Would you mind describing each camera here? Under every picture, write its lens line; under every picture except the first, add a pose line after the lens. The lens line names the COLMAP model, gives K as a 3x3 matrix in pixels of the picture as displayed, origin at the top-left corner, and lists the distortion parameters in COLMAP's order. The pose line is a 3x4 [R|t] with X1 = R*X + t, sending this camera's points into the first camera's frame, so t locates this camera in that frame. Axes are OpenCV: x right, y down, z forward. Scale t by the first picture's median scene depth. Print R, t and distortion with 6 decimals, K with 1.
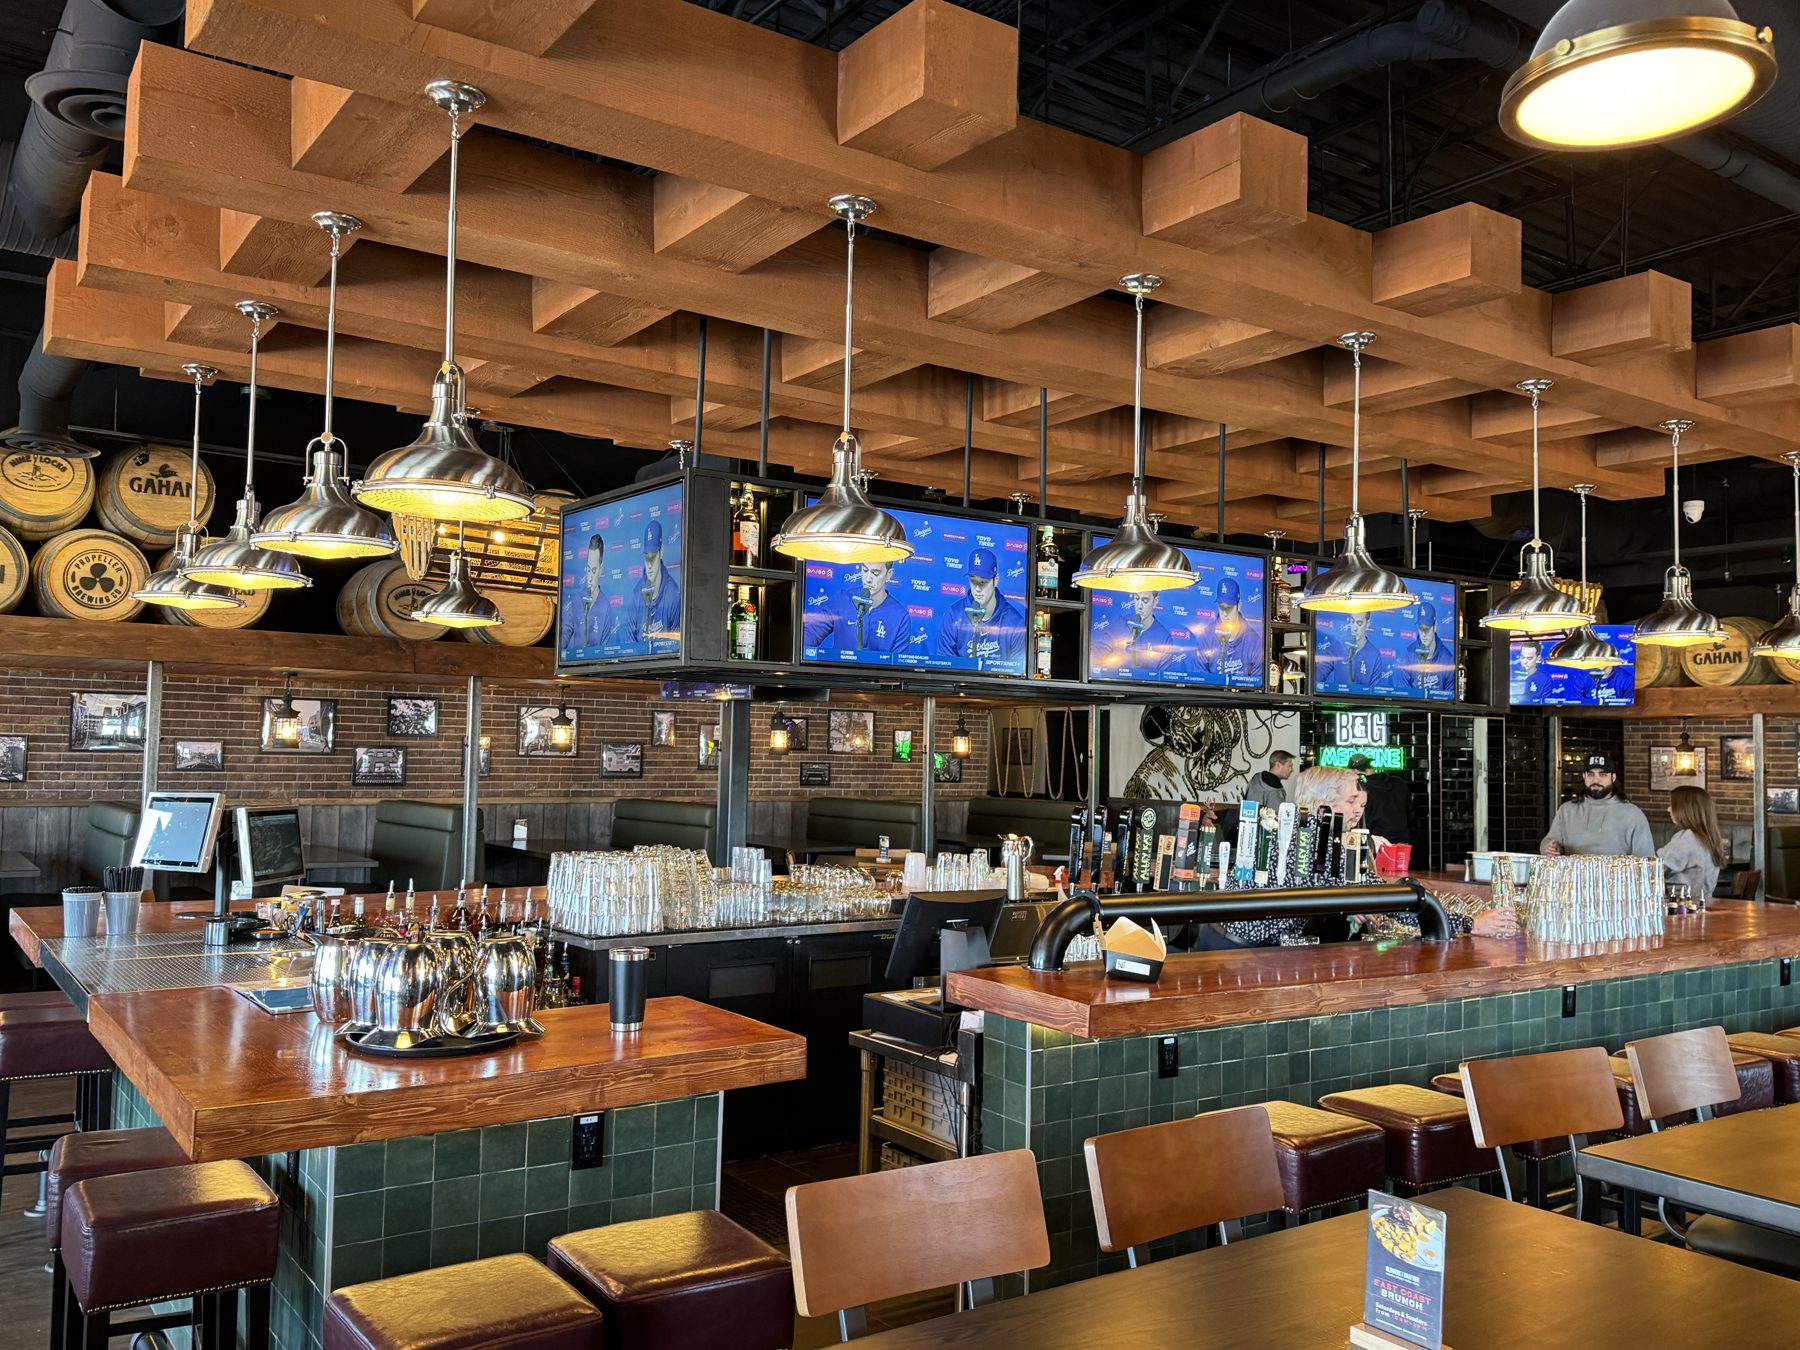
lens RADIAL K [[1482.3, 0, 945.6], [0, 1482.3, 667.4], [0, 0, 1]] dist [0.162638, -0.276279]
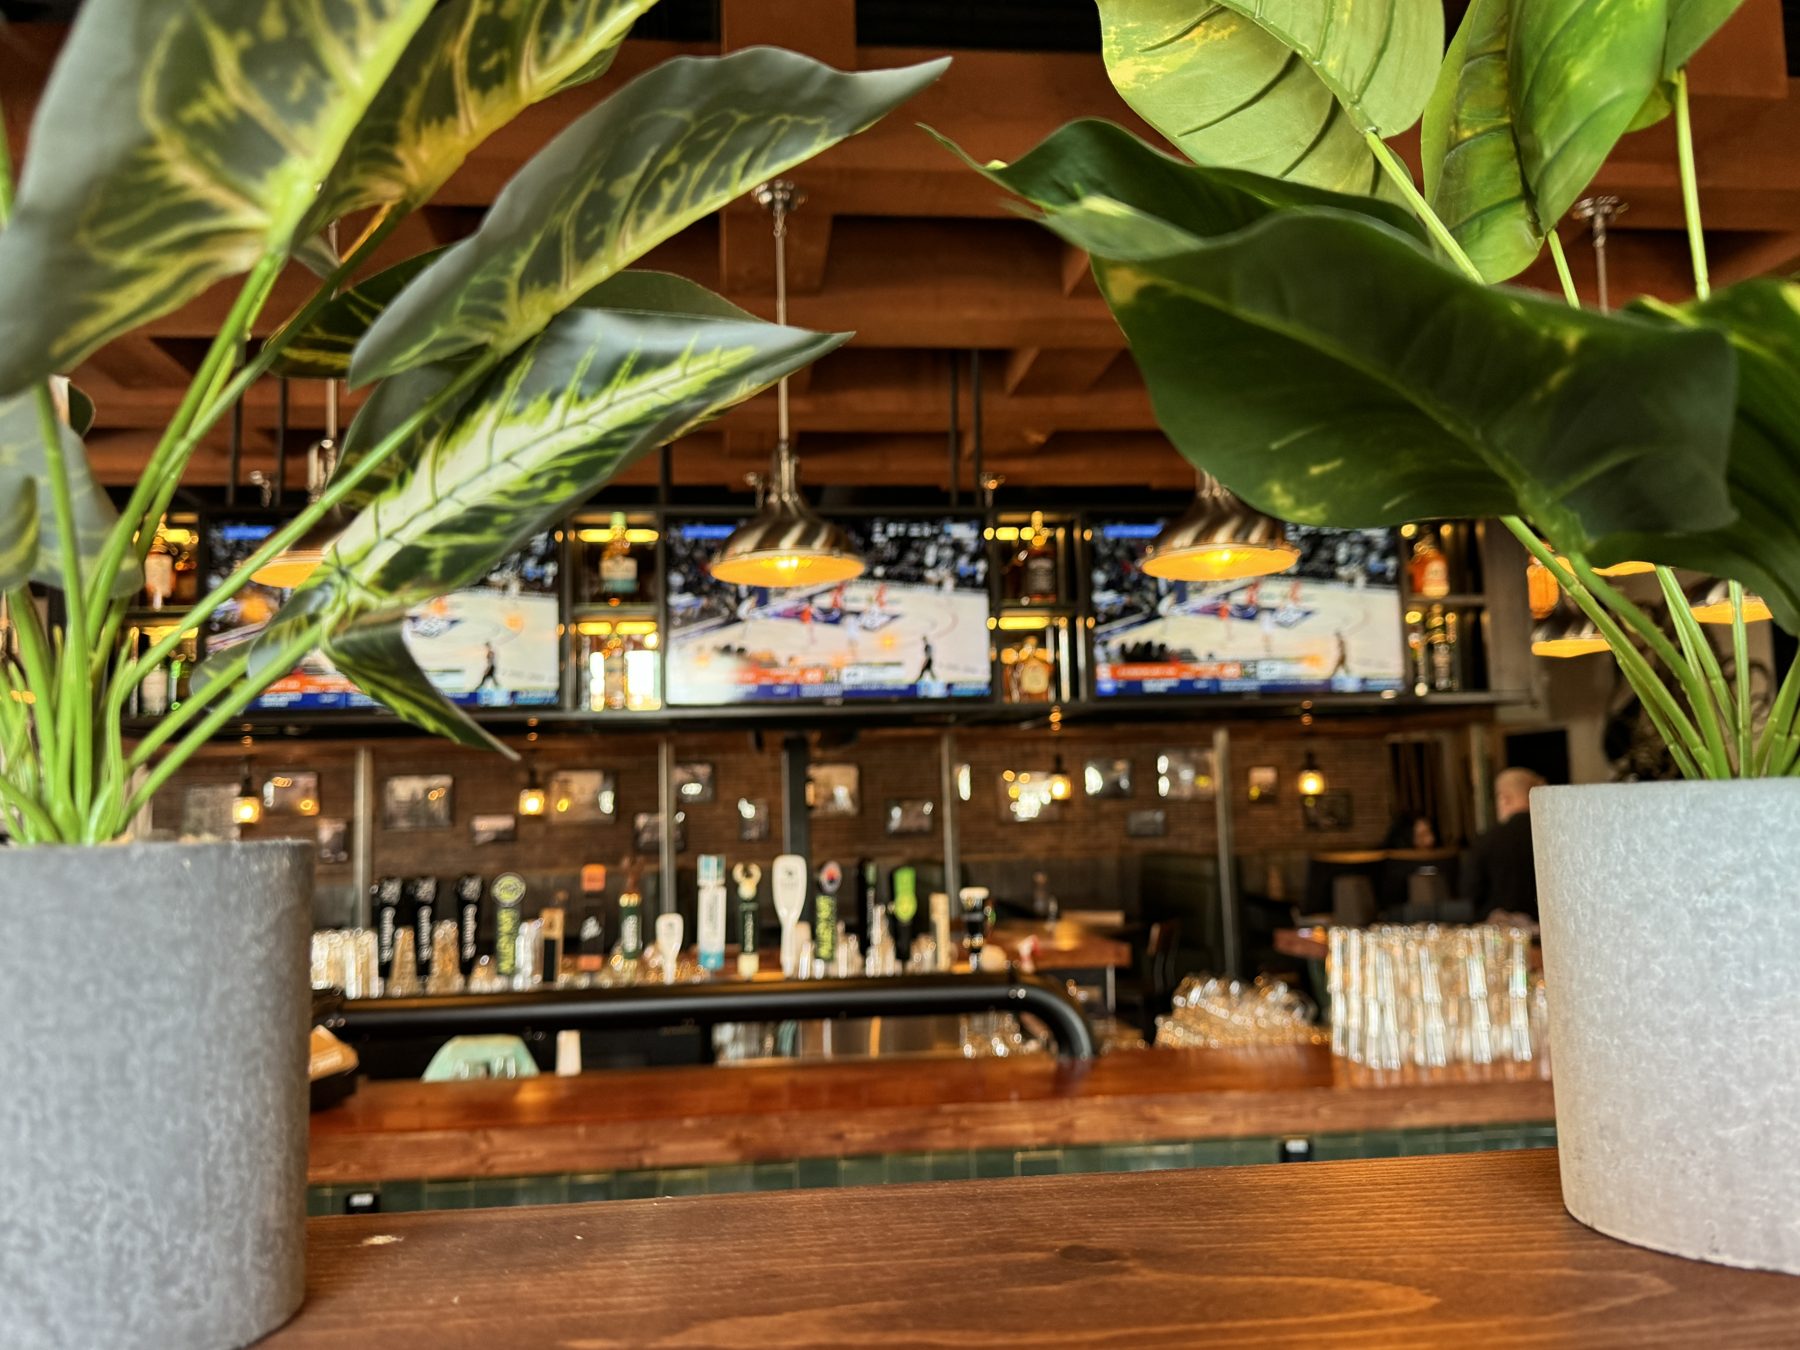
lens RADIAL K [[1518.2, 0, 900.0], [0, 1518.2, 675.0], [0, 0, 1]] dist [0.209170, -0.565318]
pose [[0.866449, -0.086699, -0.491679, 0.279858], [0.072960, 0.996222, -0.047096, 0.018702], [0.493905, 0.004933, 0.869502, 0.174702]]
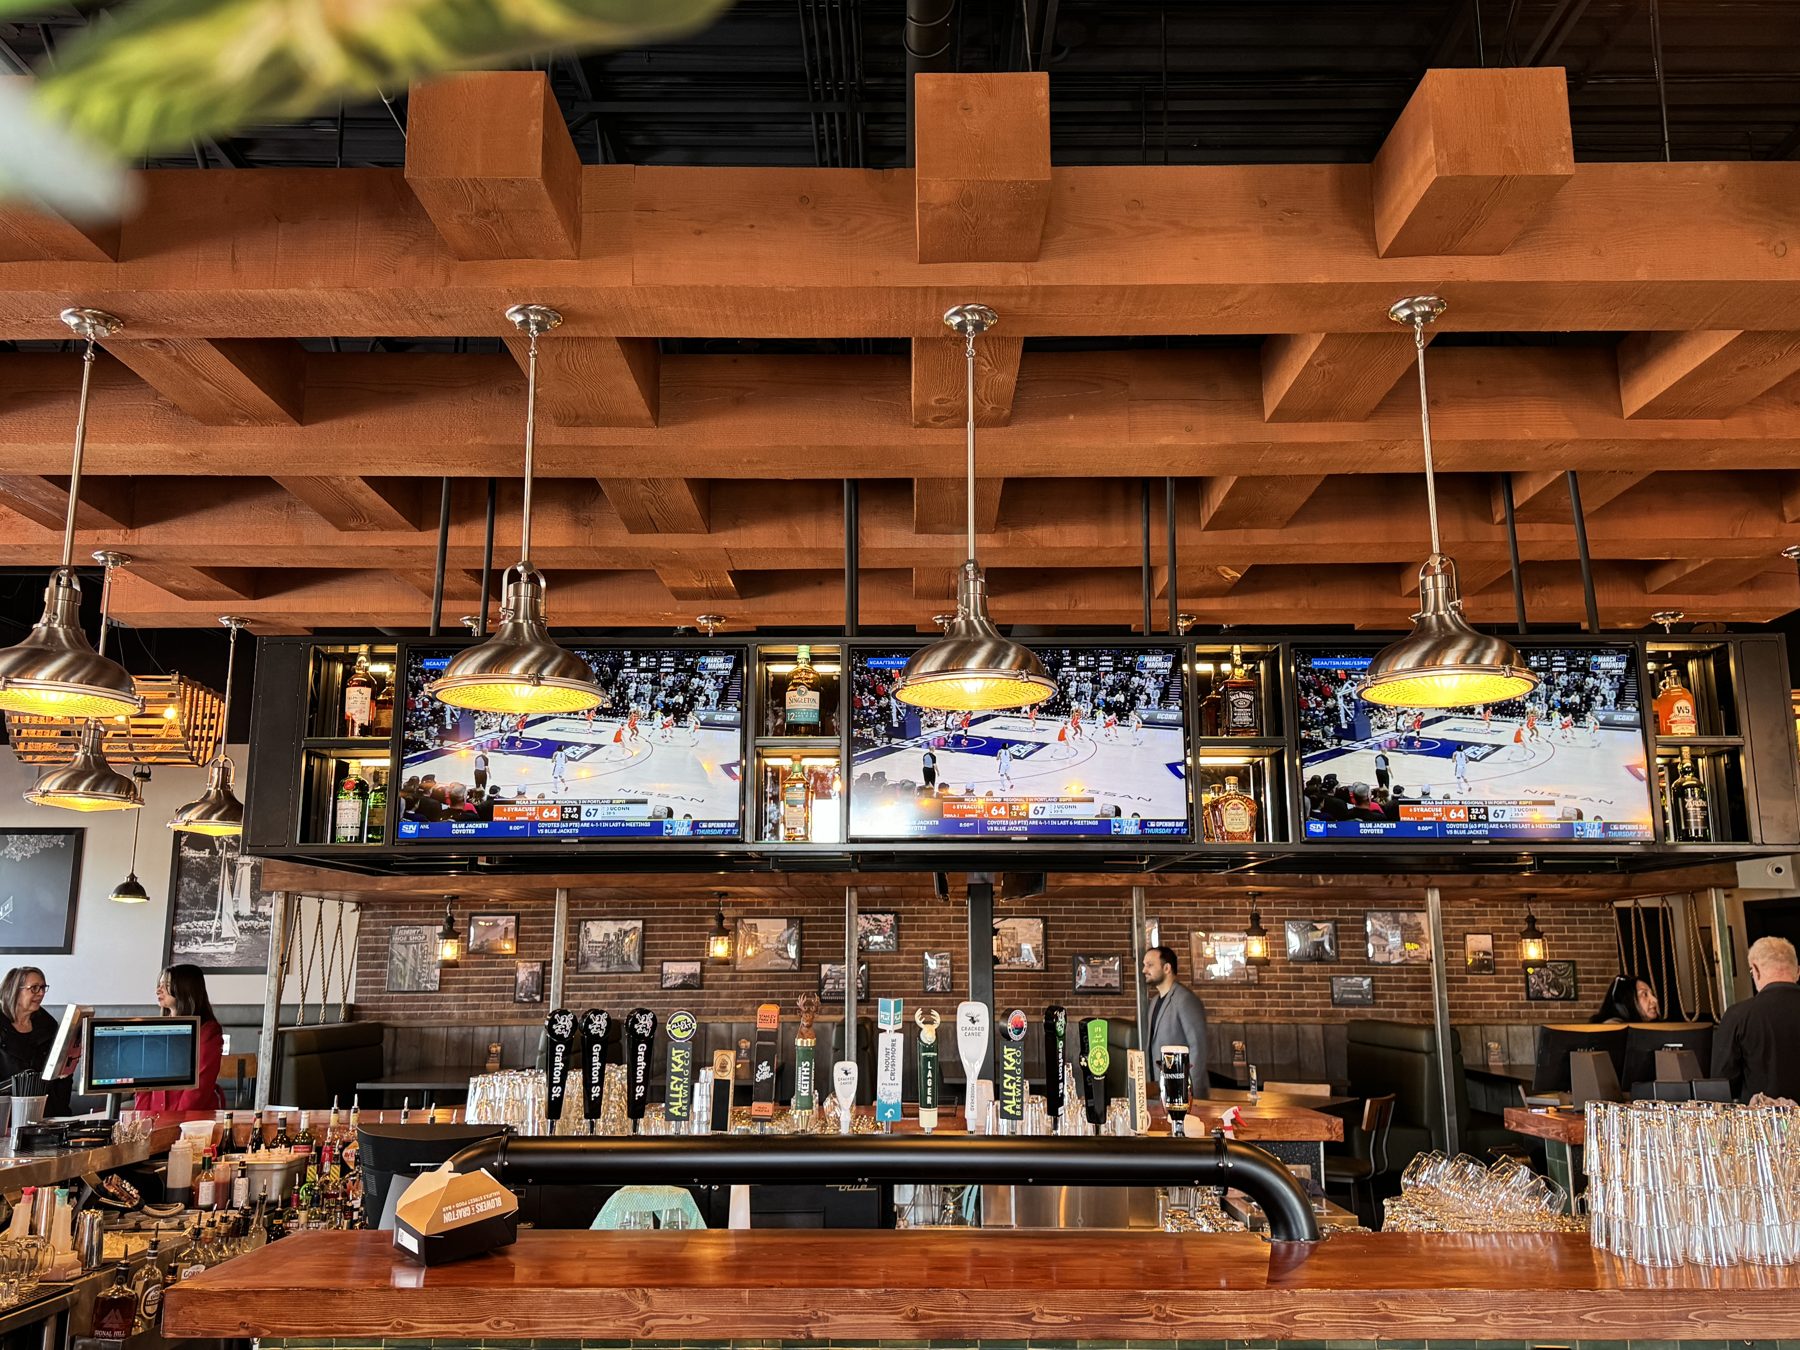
lens RADIAL K [[1507.0, 0, 900.0], [0, 1507.0, 675.0], [0, 0, 1]] dist [0.172028, -0.349594]
pose [[0.801450, -0.134591, -0.582720, 0.270811], [0.052403, 0.986404, -0.155757, 0.022046], [0.595761, 0.094295, 0.797607, 0.188130]]
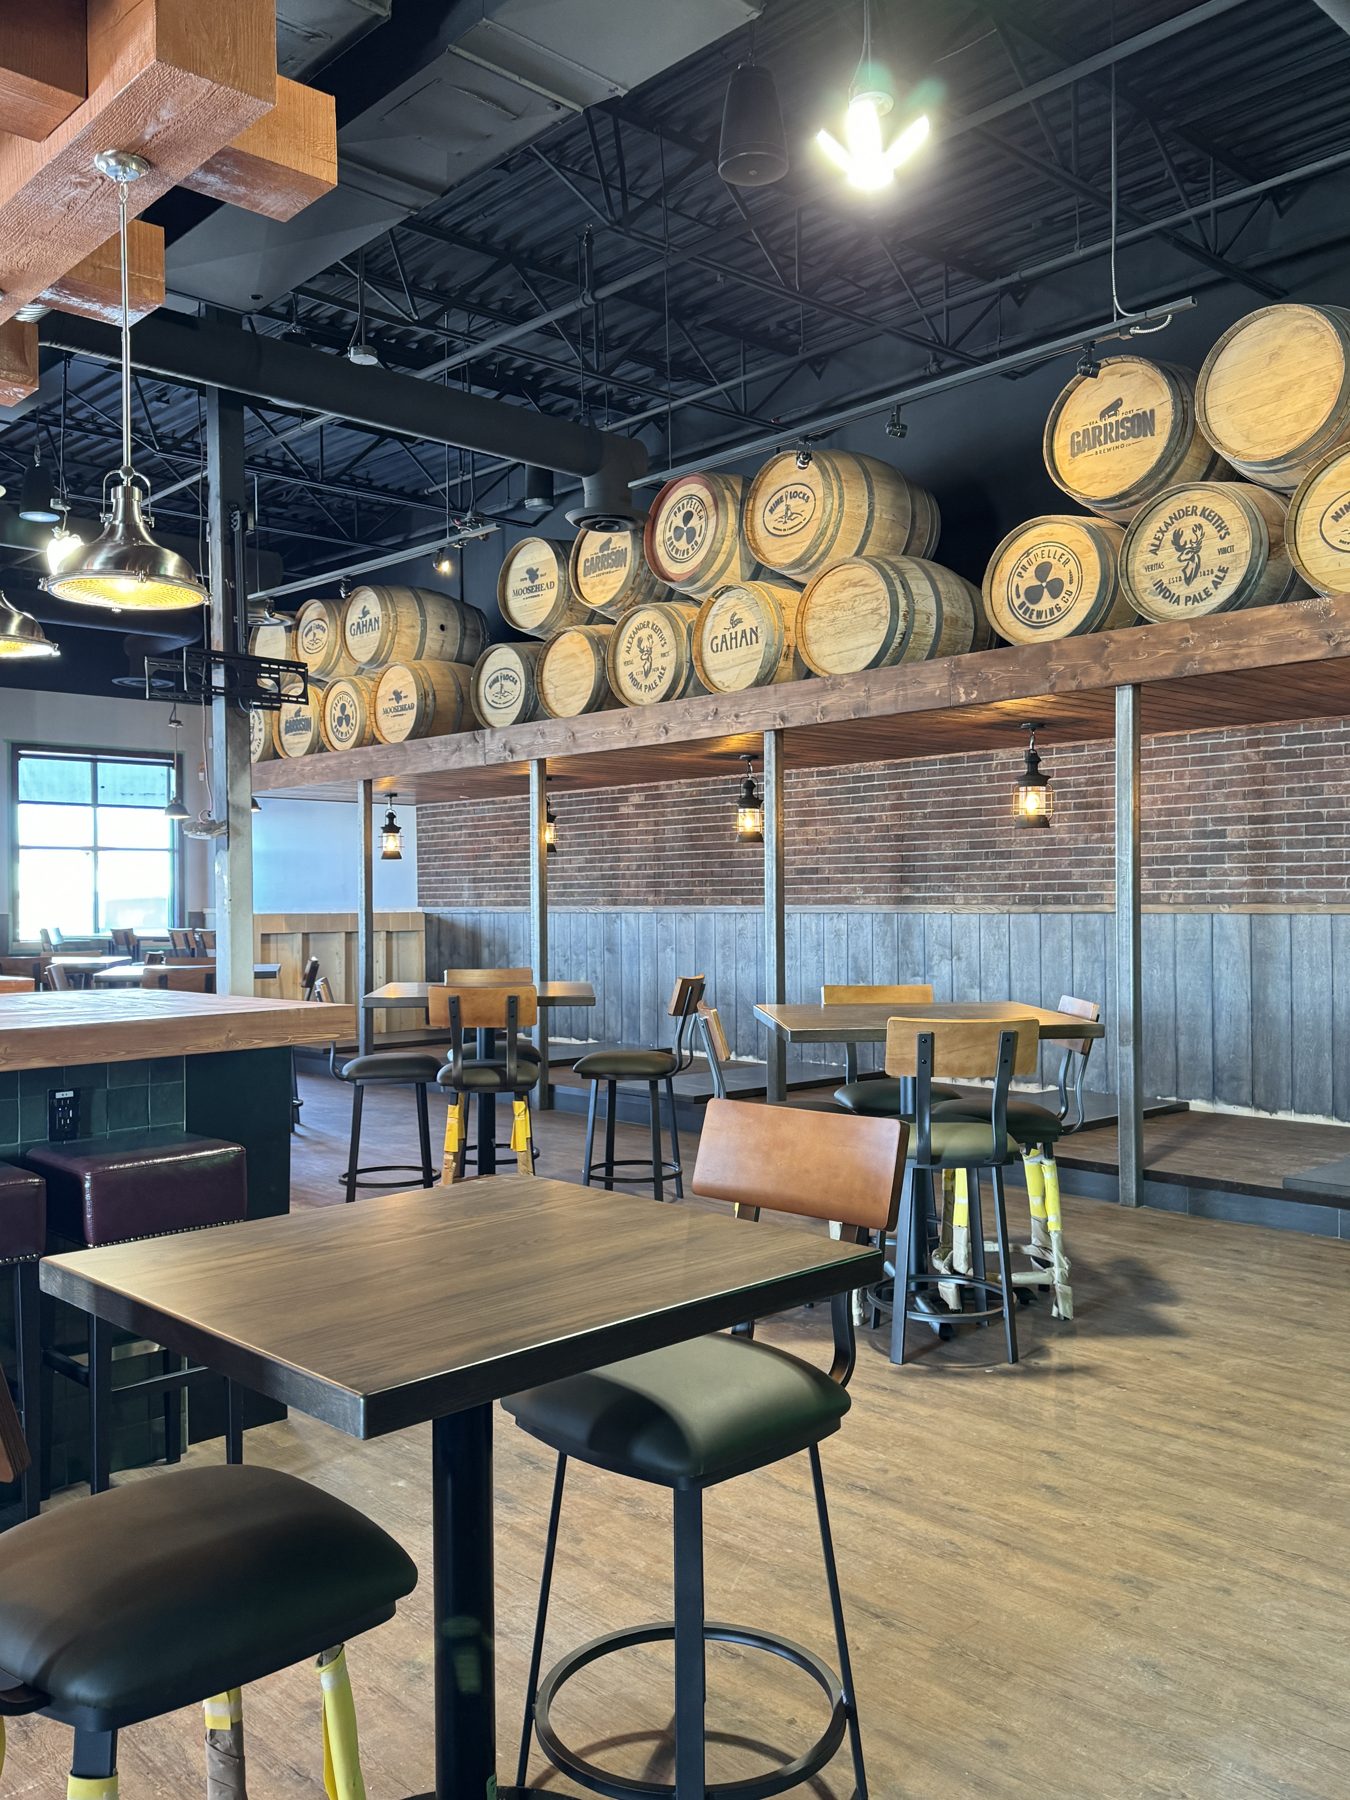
lens RADIAL K [[1507.0, 0, 675.0], [0, 1507.0, 900.0], [0, 0, 1]] dist [0.172028, -0.349594]
pose [[0.104644, -0.020369, -0.994301, 0.499510], [0.069870, 0.997470, -0.013080, 0.091149], [0.992052, -0.068103, 0.105802, 0.860027]]
